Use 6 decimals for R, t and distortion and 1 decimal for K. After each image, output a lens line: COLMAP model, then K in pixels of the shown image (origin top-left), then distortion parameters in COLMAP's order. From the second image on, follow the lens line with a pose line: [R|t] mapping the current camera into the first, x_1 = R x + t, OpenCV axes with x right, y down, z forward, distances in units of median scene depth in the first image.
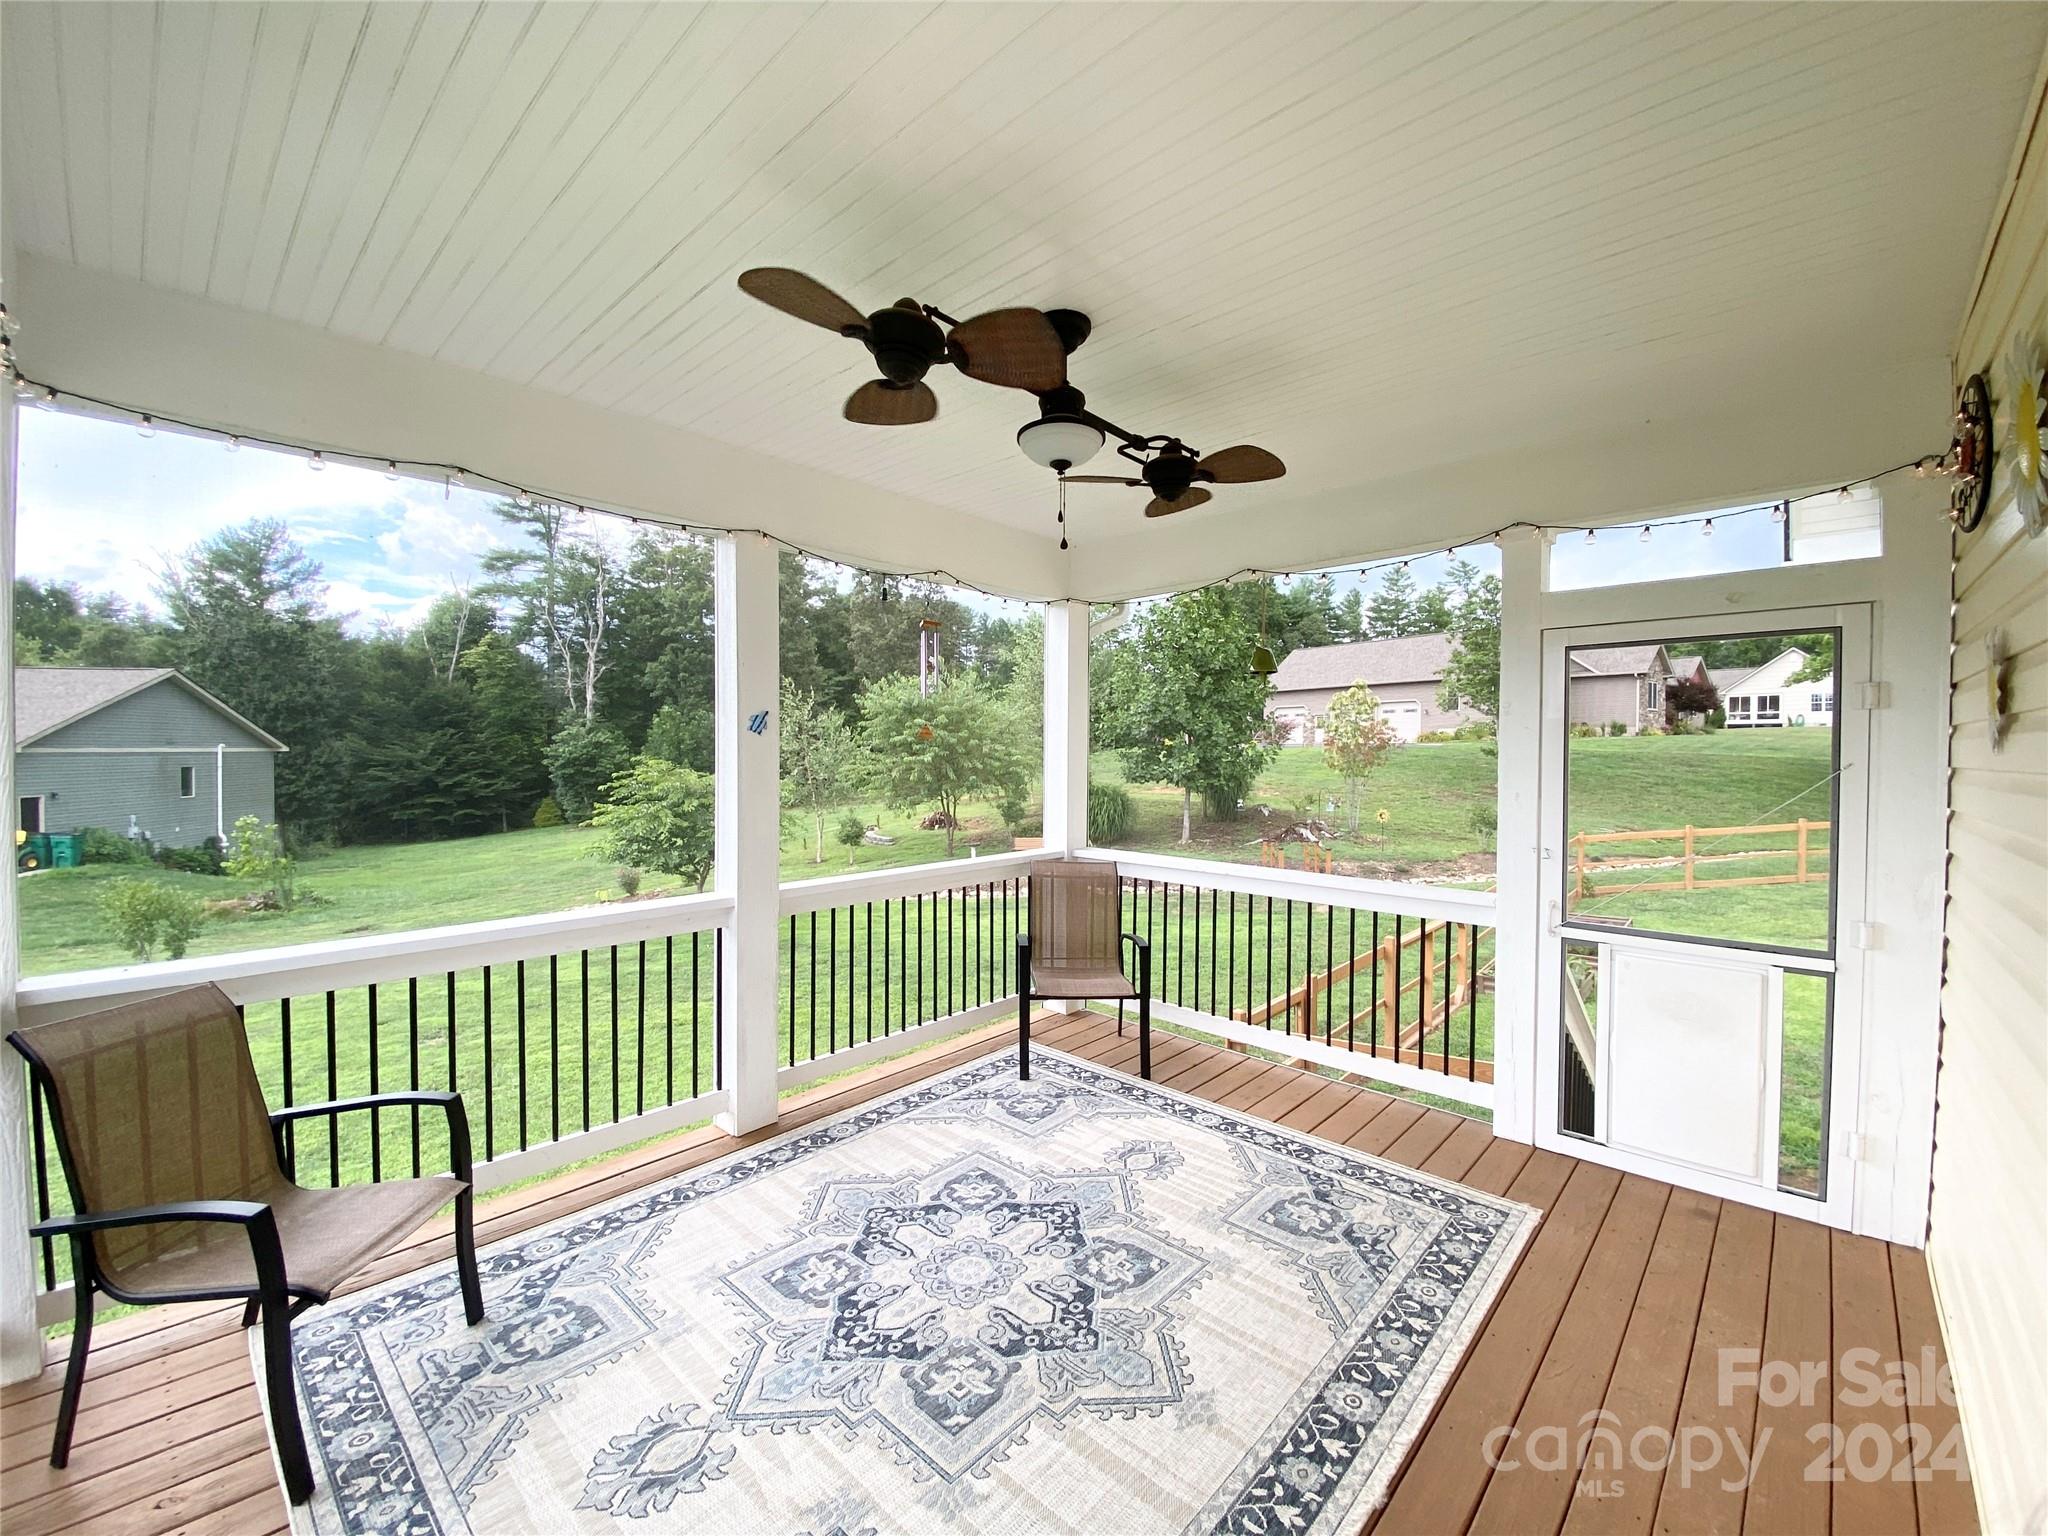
lens RADIAL K [[835.6, 0, 1024.0], [0, 835.6, 768.0], [0, 0, 1]] dist [0.012351, -0.015218]
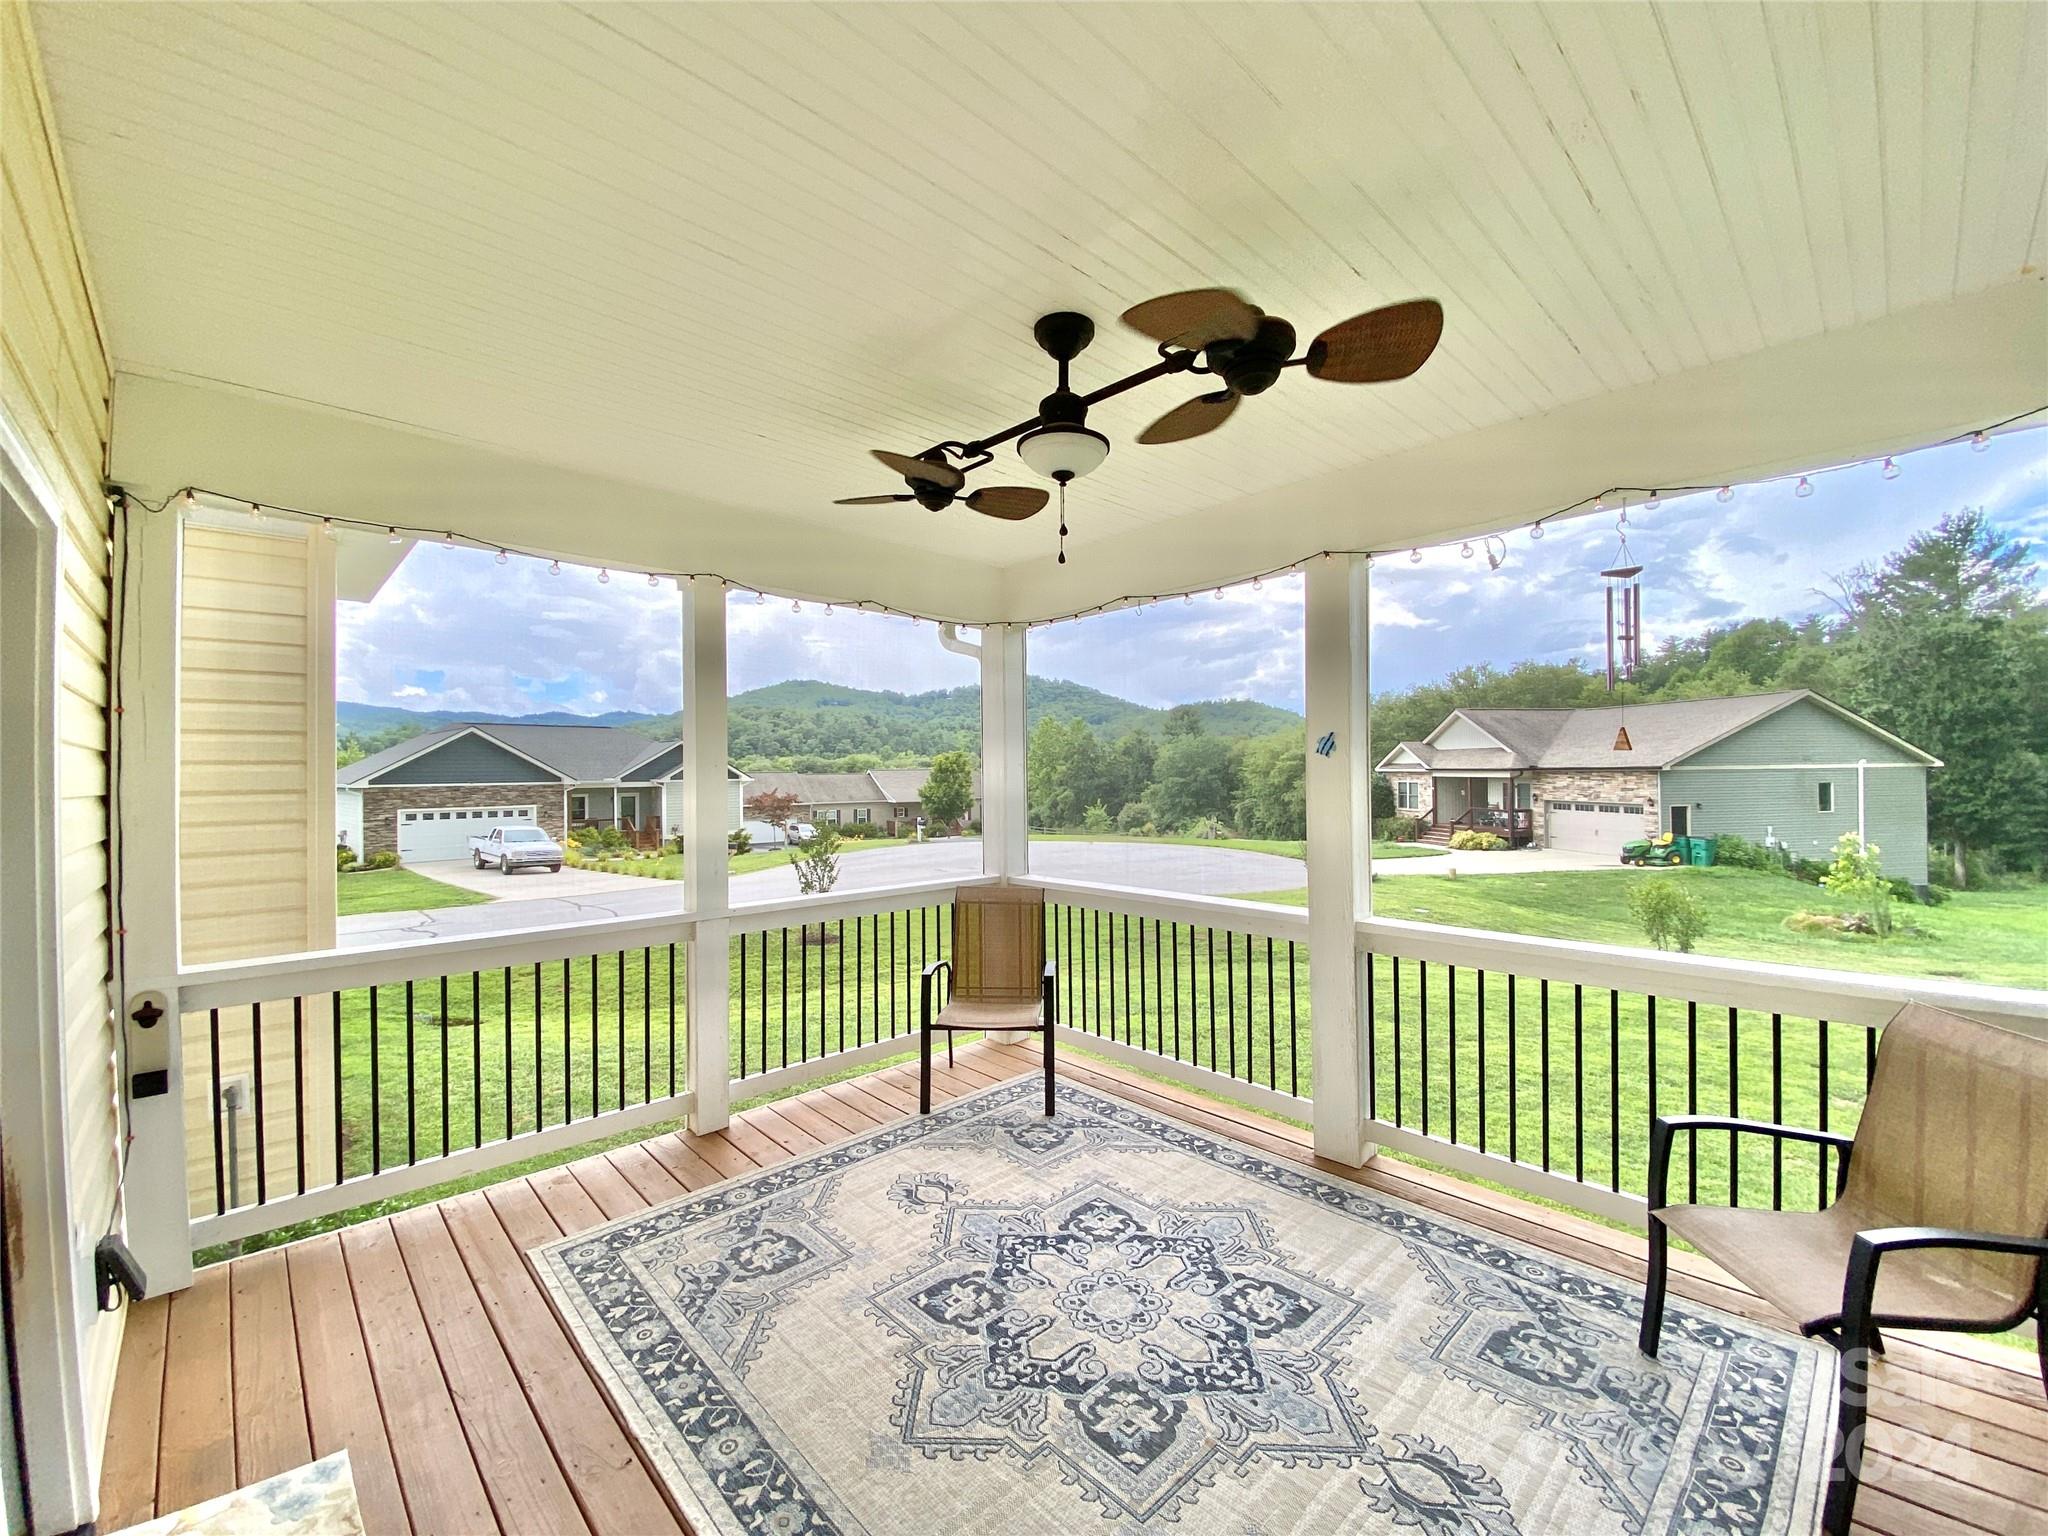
lens RADIAL K [[814.3, 0, 1028.5], [0, 814.3, 803.6], [0, 0, 1]] dist [0.040950, -0.030456]
pose [[-0.058420, 0.032485, -0.997763, 0.712718], [-0.007423, 0.999429, 0.032974, -0.019498], [0.998265, 0.009332, -0.058145, 0.757325]]
